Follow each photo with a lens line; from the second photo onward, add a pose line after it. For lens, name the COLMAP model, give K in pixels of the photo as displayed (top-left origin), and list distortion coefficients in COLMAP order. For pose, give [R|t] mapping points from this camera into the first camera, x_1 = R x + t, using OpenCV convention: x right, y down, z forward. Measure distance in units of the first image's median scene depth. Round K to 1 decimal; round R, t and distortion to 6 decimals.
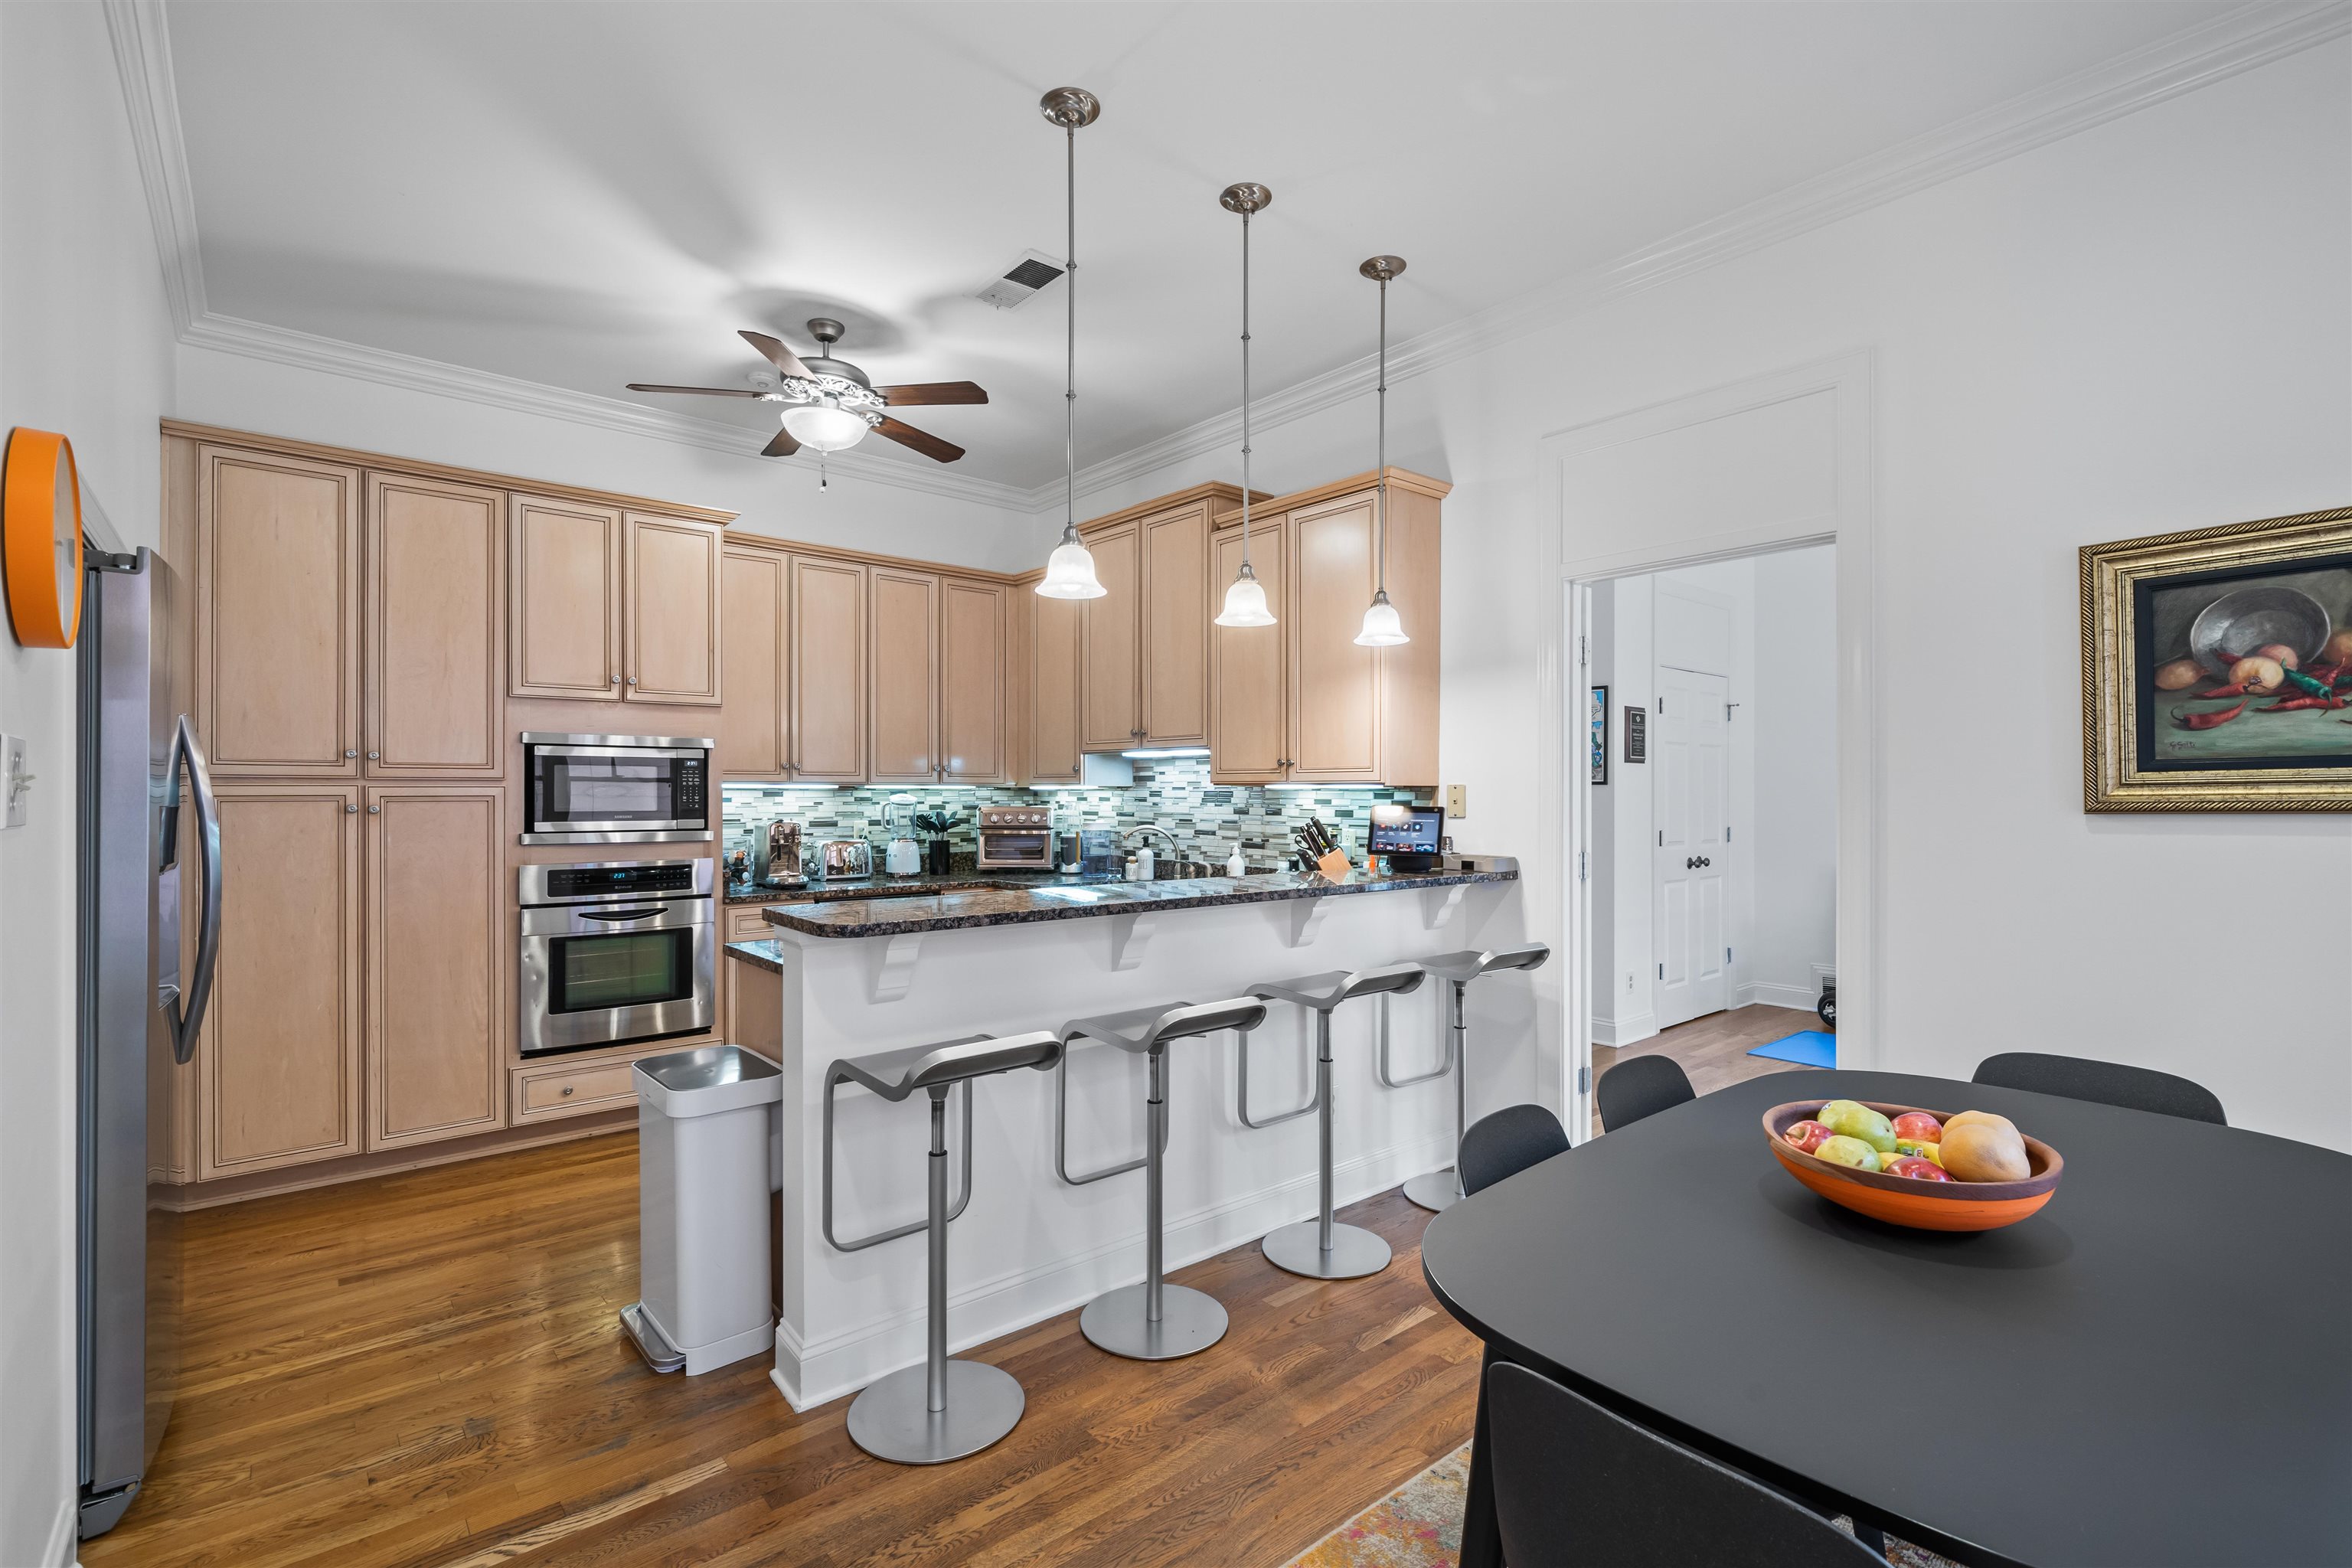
lens RADIAL K [[1051.3, 0, 1176.1], [0, 1051.3, 791.7], [0, 0, 1]] dist [0.000450, 0.000017]
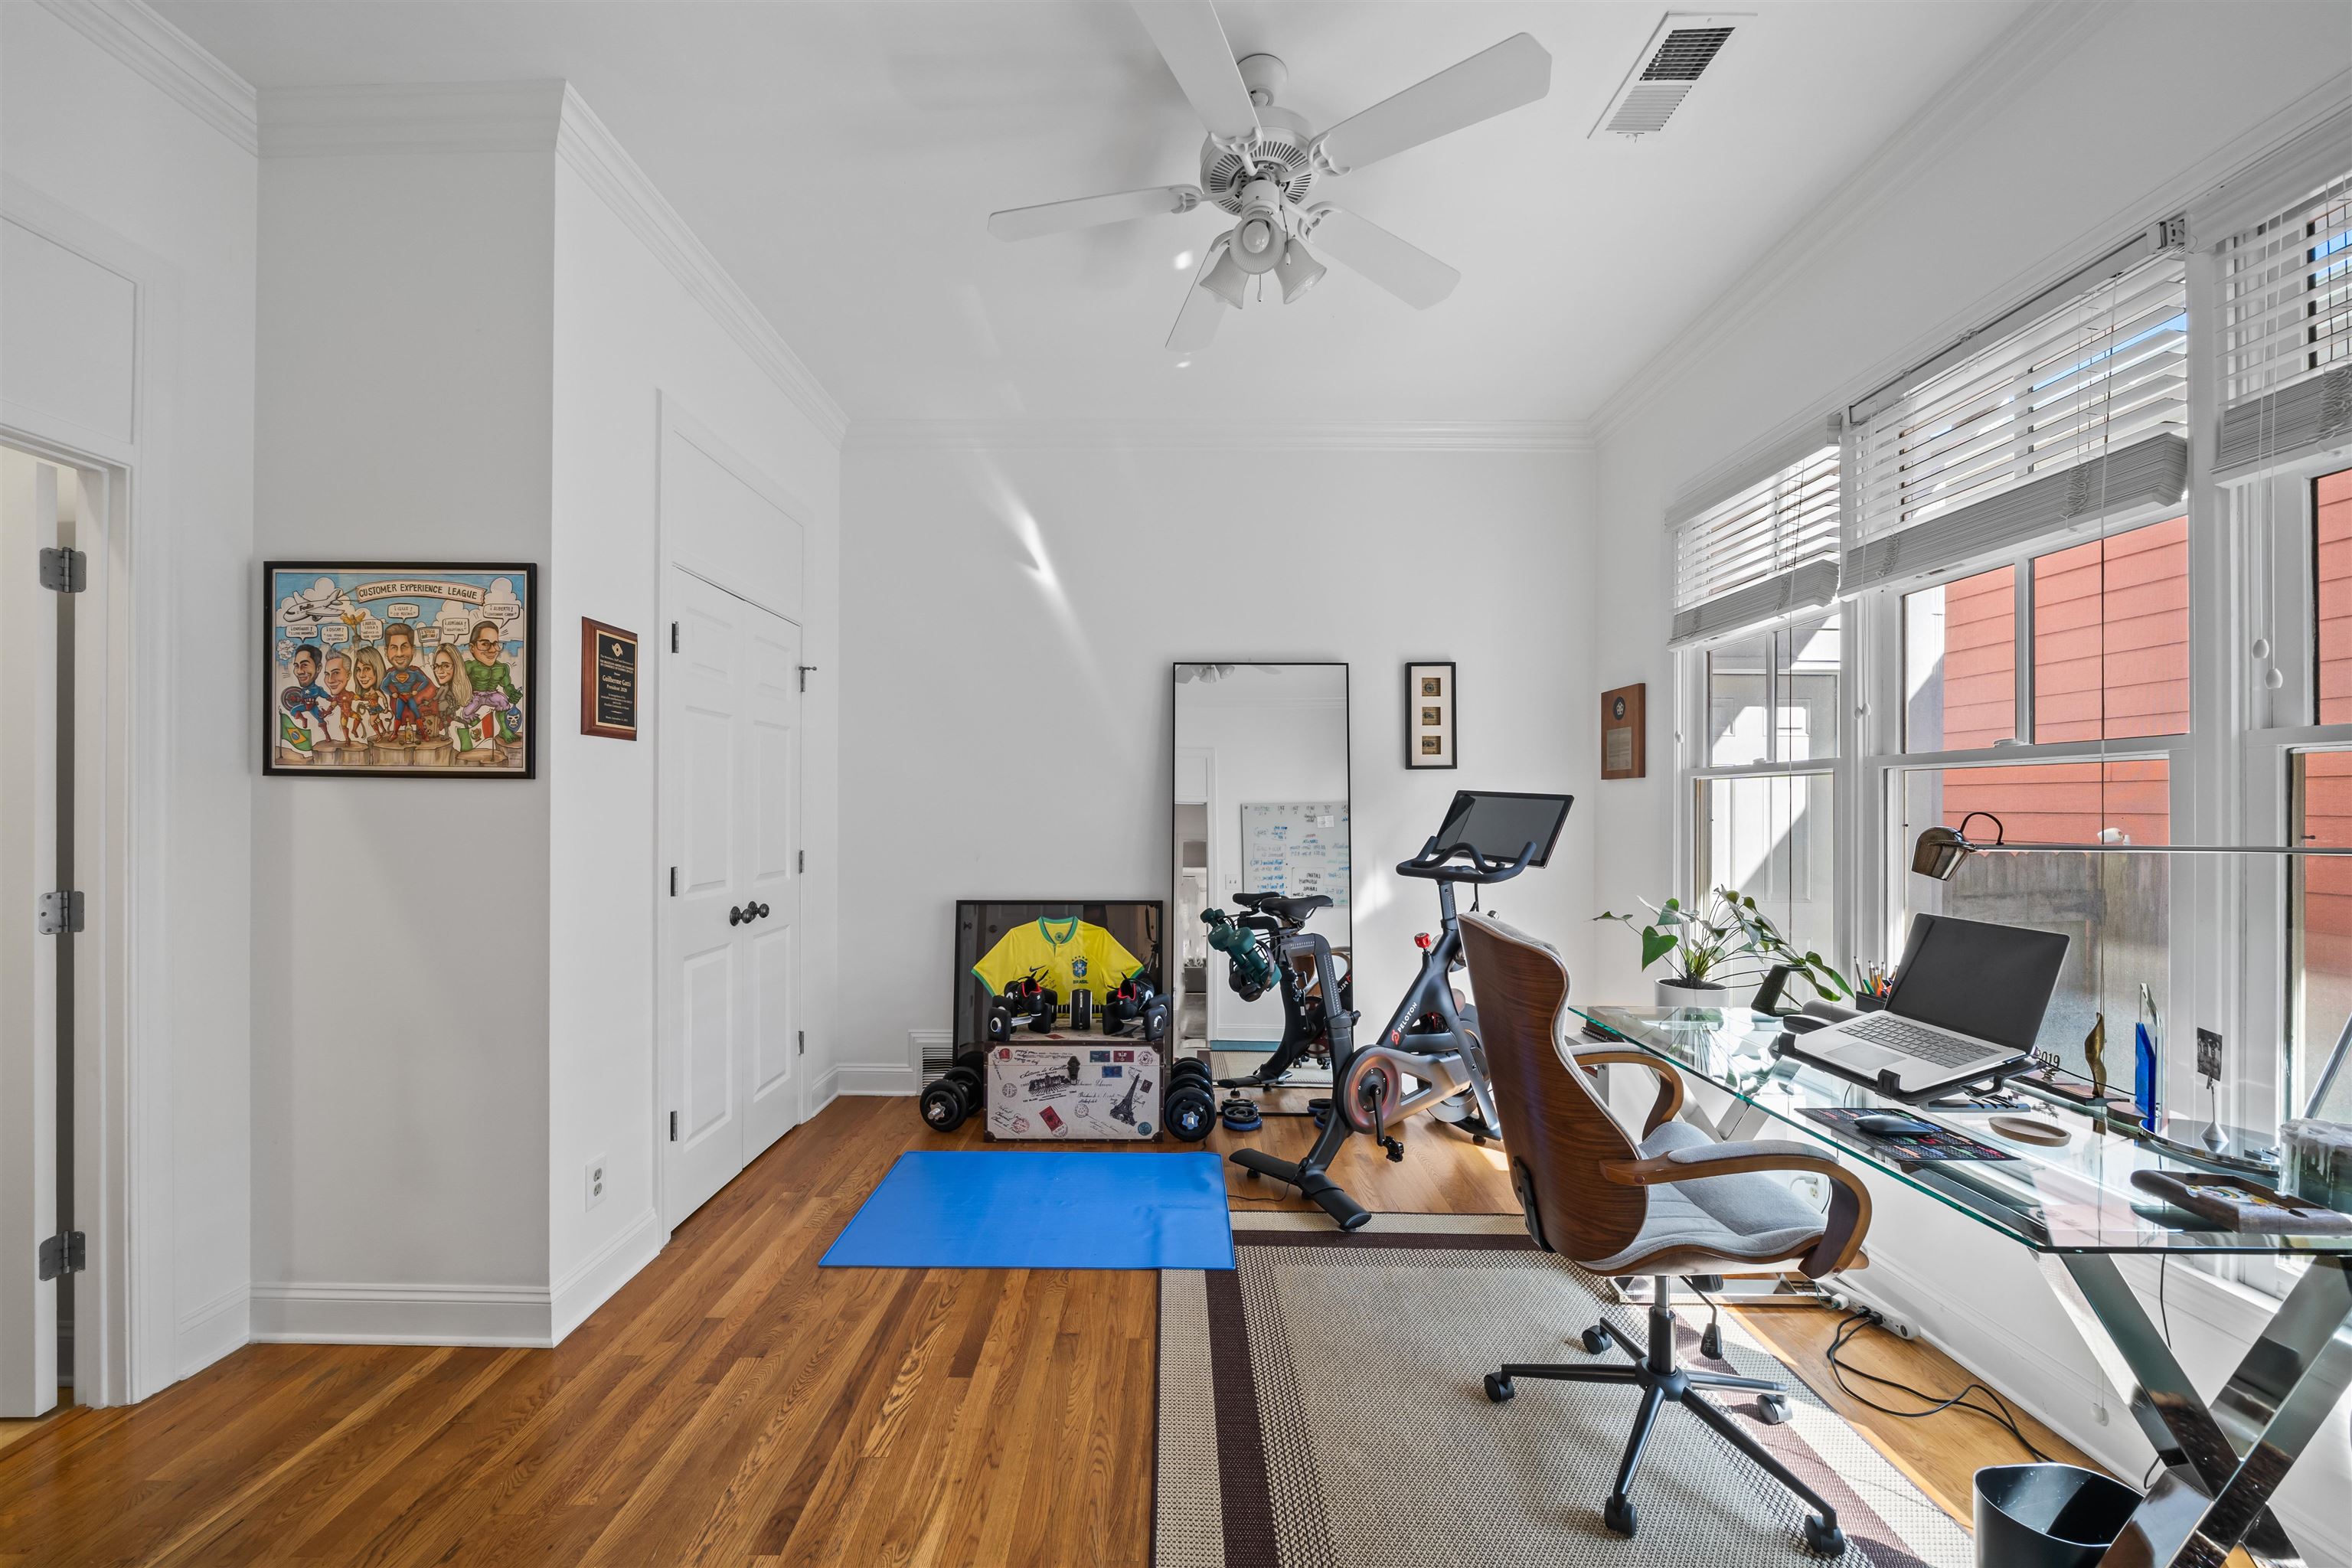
lens RADIAL K [[871.4, 0, 1174.1], [0, 871.4, 802.9], [0, 0, 1]] dist [-0.000201, -0.000008]
pose [[0.647807, 0.004011, 0.761794, 0.333227], [-0.005145, 0.999986, -0.000889, 0.003085], [-0.761788, -0.003344, 0.647818, 0.596230]]
